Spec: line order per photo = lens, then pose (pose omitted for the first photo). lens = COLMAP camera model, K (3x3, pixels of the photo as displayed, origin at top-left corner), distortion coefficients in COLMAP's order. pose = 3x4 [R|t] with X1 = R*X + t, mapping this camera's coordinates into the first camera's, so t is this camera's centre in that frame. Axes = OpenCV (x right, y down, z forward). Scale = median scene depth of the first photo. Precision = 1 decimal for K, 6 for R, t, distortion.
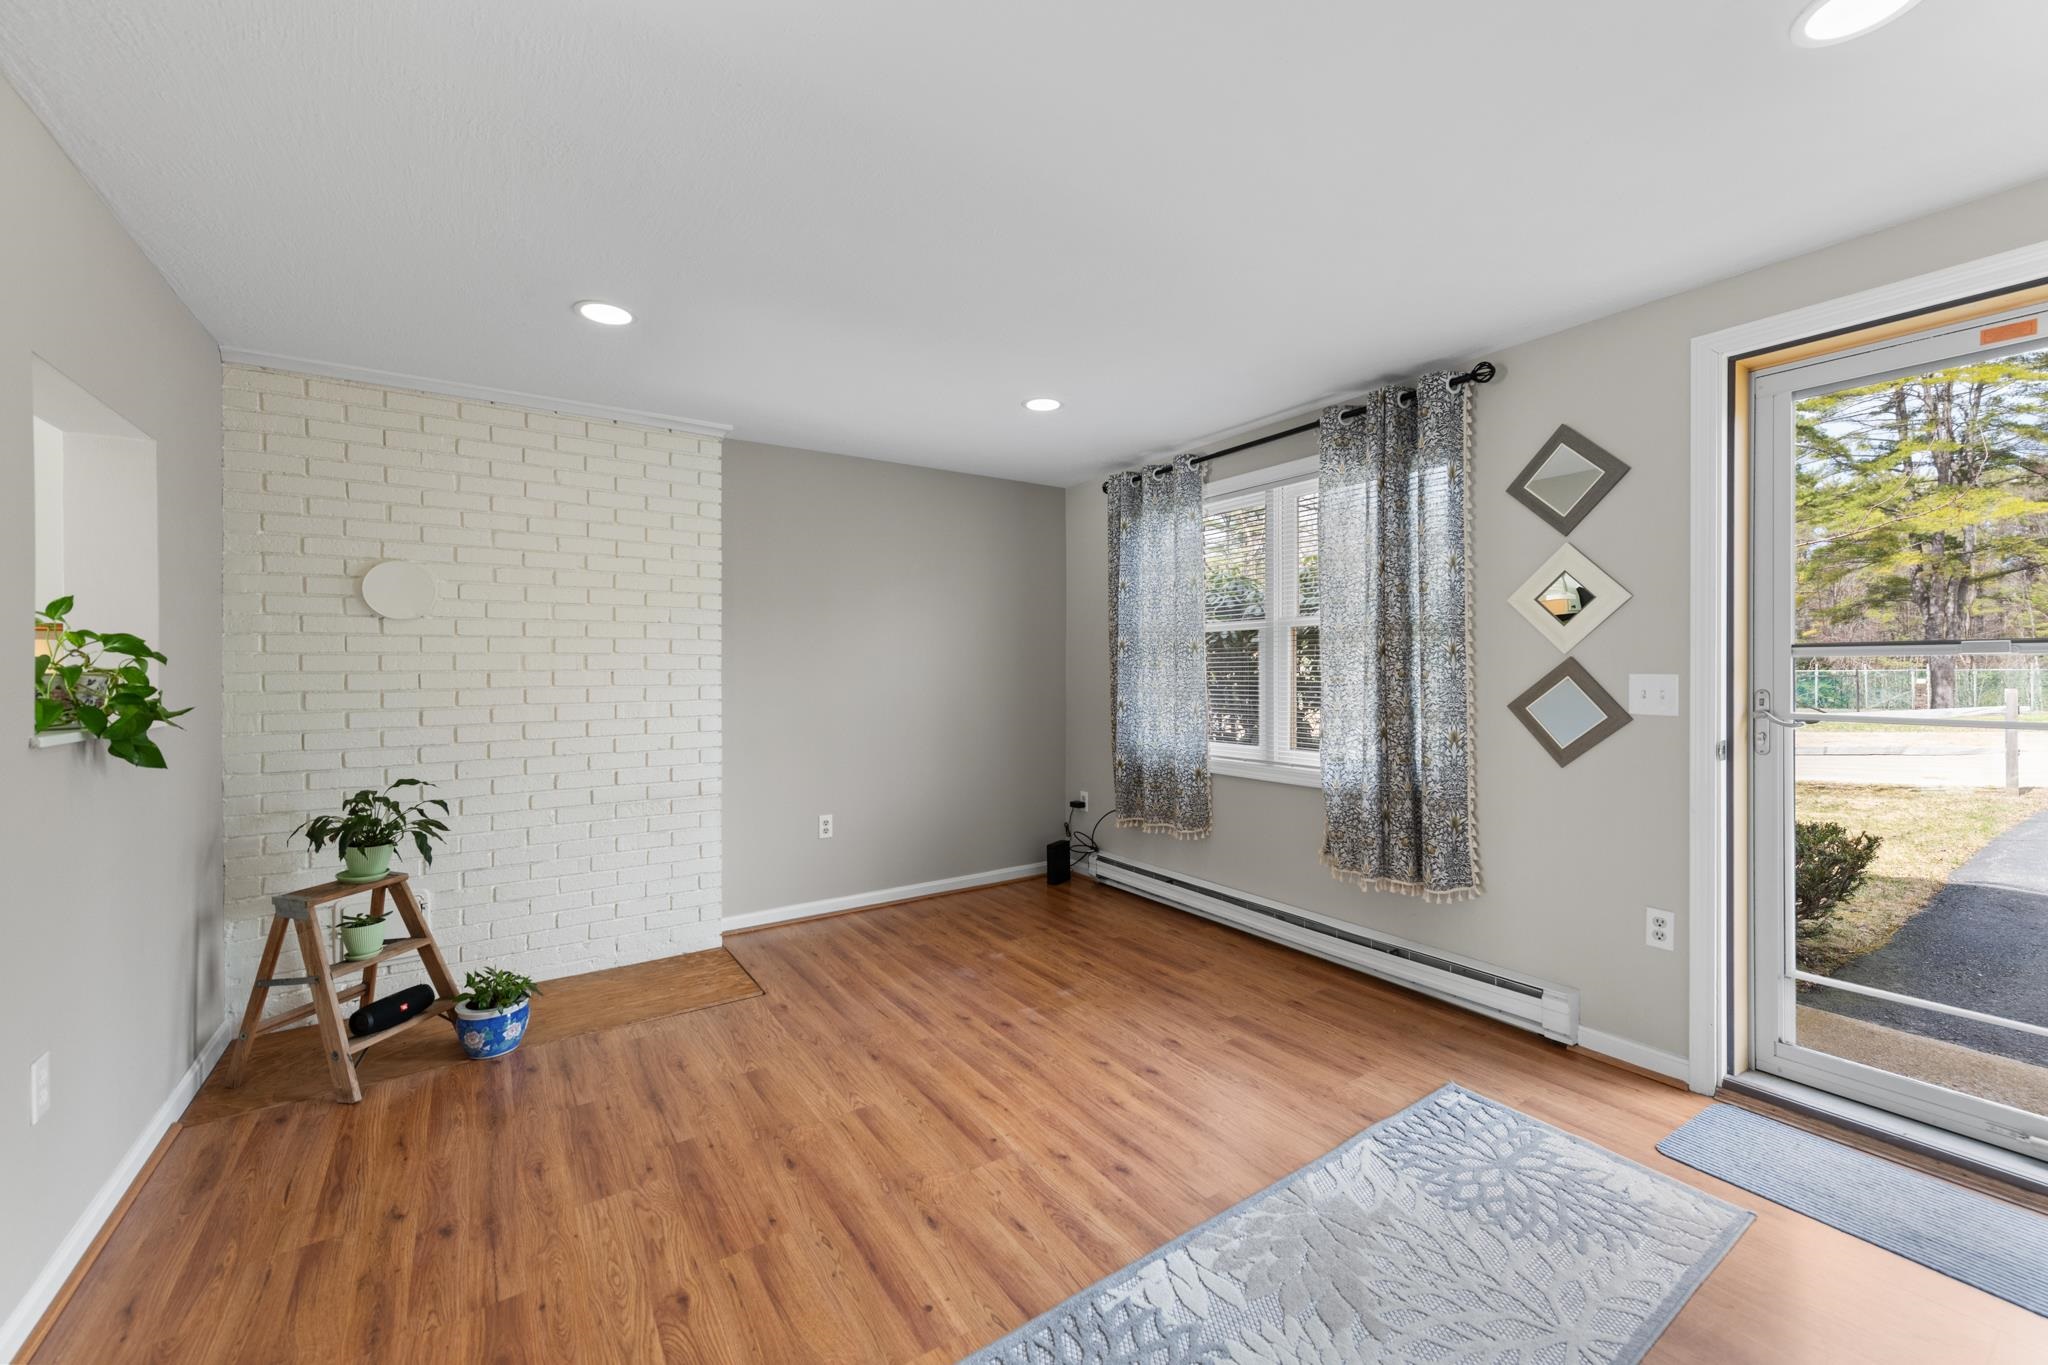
lens RADIAL K [[804.9, 0, 1026.7], [0, 804.9, 667.4], [0, 0, 1]] dist [0.014065, 0.000051]
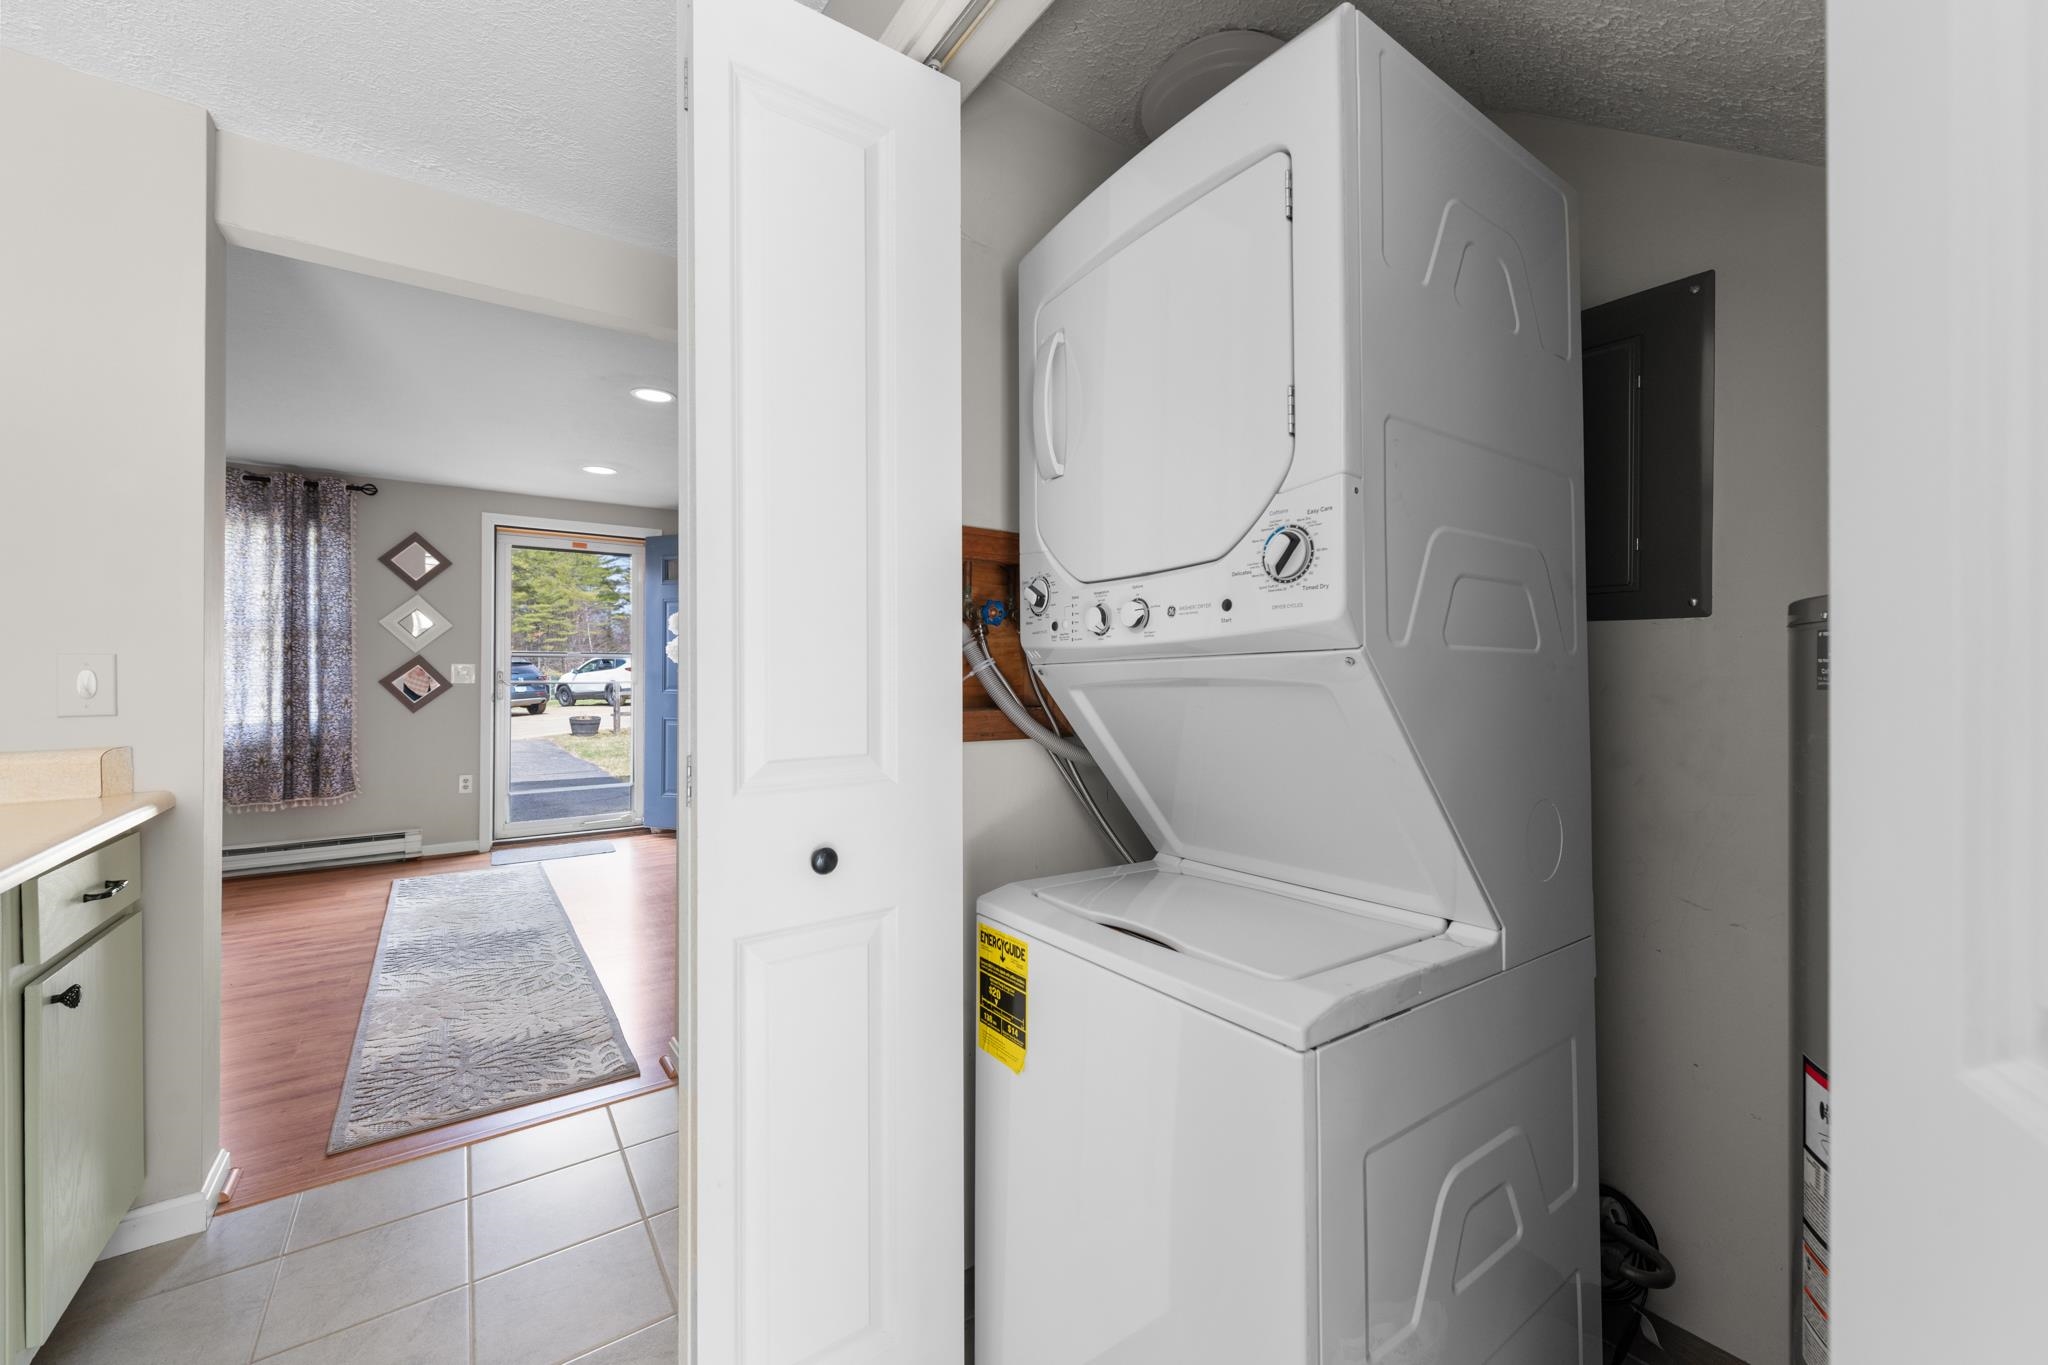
lens RADIAL K [[804.9, 0, 1026.7], [0, 804.9, 667.4], [0, 0, 1]] dist [0.014065, 0.000051]
pose [[-0.020123, 0.007454, 0.999770, -1.411561], [-0.003964, 0.999964, -0.007535, 0.028220], [-0.999790, -0.004115, -0.020092, -0.435950]]
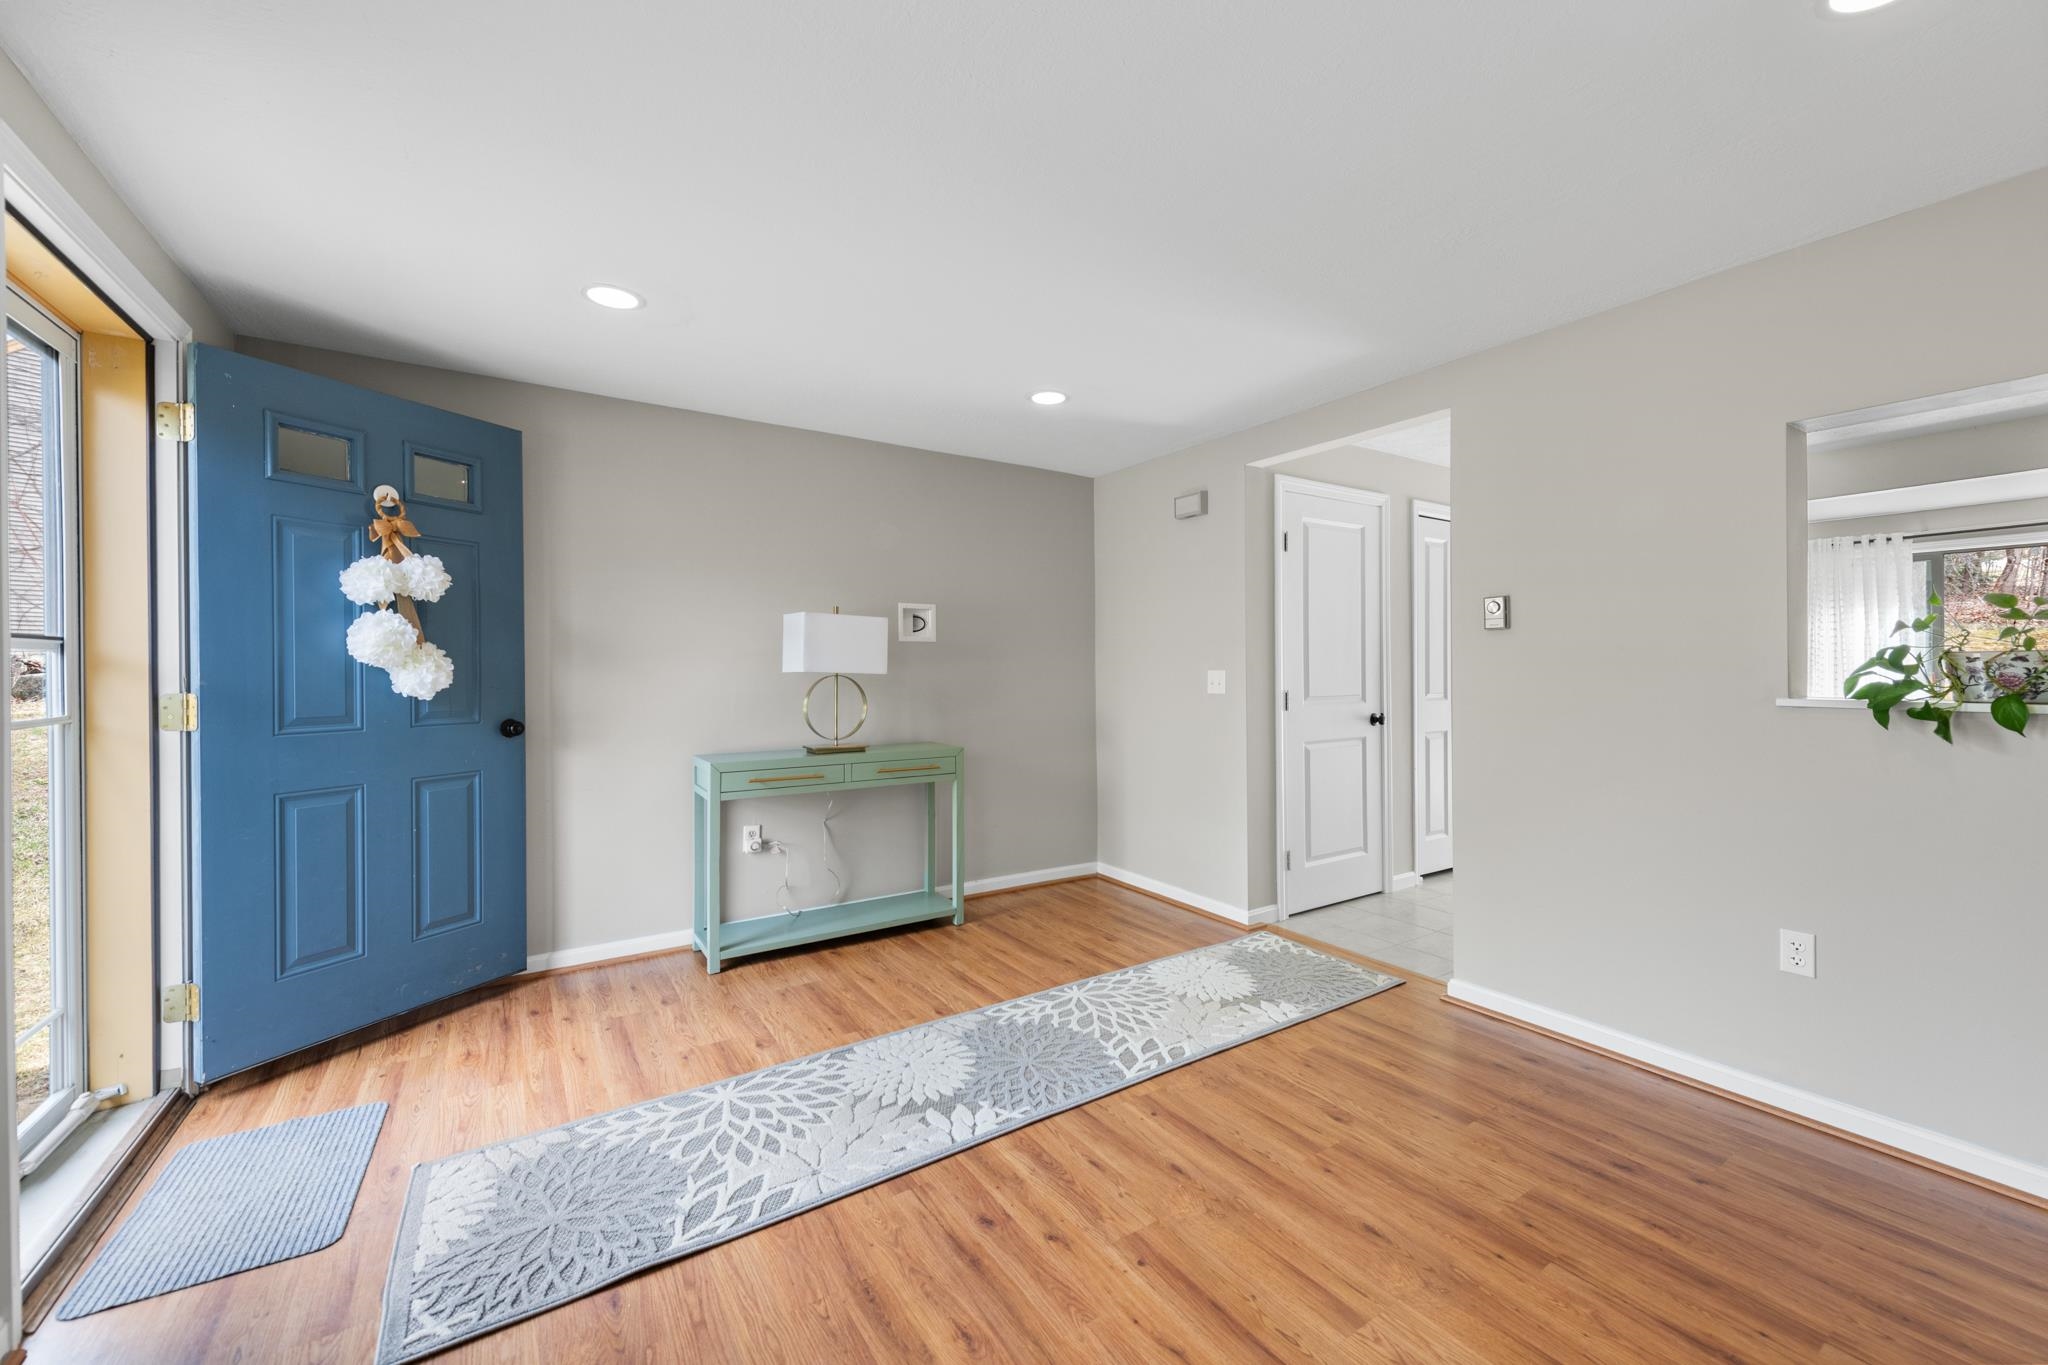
lens RADIAL K [[804.9, 0, 1026.7], [0, 804.9, 667.4], [0, 0, 1]] dist [0.014065, 0.000051]
pose [[-0.999858, 0.008832, 0.014371, 0.047154], [0.008845, 0.999961, 0.000826, 0.013013], [-0.014363, 0.000953, -0.999896, 1.593218]]
